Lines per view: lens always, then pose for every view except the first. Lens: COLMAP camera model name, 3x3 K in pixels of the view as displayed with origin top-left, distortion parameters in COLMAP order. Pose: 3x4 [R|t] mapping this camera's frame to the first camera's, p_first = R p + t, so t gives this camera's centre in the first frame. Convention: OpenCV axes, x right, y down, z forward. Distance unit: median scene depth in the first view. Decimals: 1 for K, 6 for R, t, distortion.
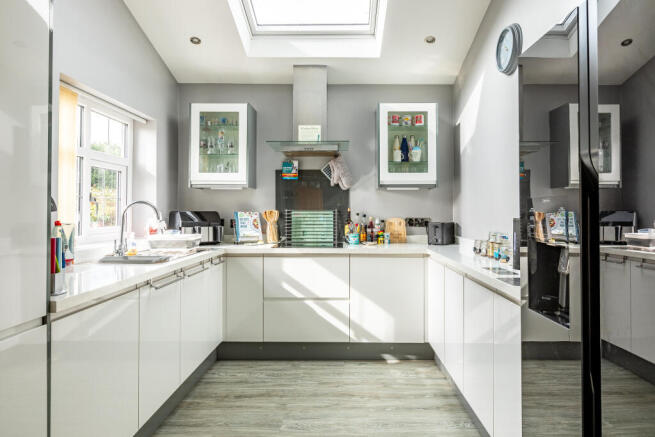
lens RADIAL K [[403.5, 0, 338.0], [0, 403.5, 205.3], [0, 0, 1]] dist [-0.004052, 0.000476]
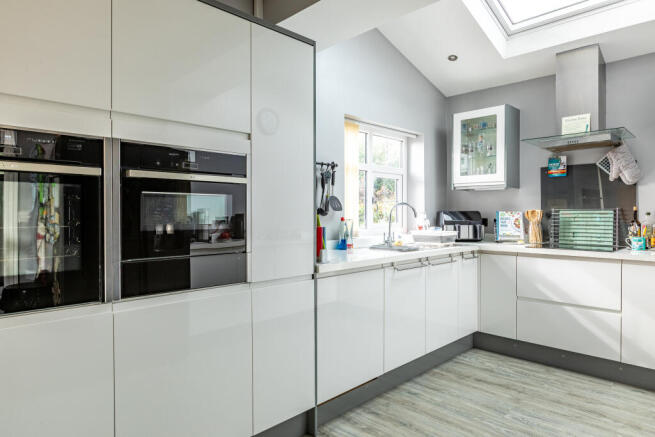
lens RADIAL K [[399.6, 0, 322.9], [0, 399.6, 214.9], [0, 0, 1]] dist [-0.005444, -0.001777]
pose [[0.706526, 0.001887, -0.707685, 0.170022], [0.012313, 0.999812, 0.014959, 0.004697], [0.707580, -0.019282, 0.706370, -0.040858]]
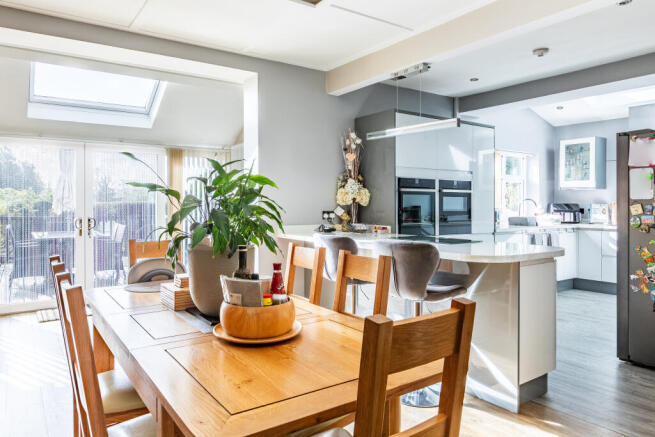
lens RADIAL K [[437.6, 0, 315.4], [0, 437.6, 205.6], [0, 0, 1]] dist [-0.001893, -0.000732]
pose [[0.570342, 0.002995, -0.821402, 0.602237], [0.011222, 0.999872, 0.011438, -0.010270], [0.821331, -0.015741, 0.570235, -0.969106]]
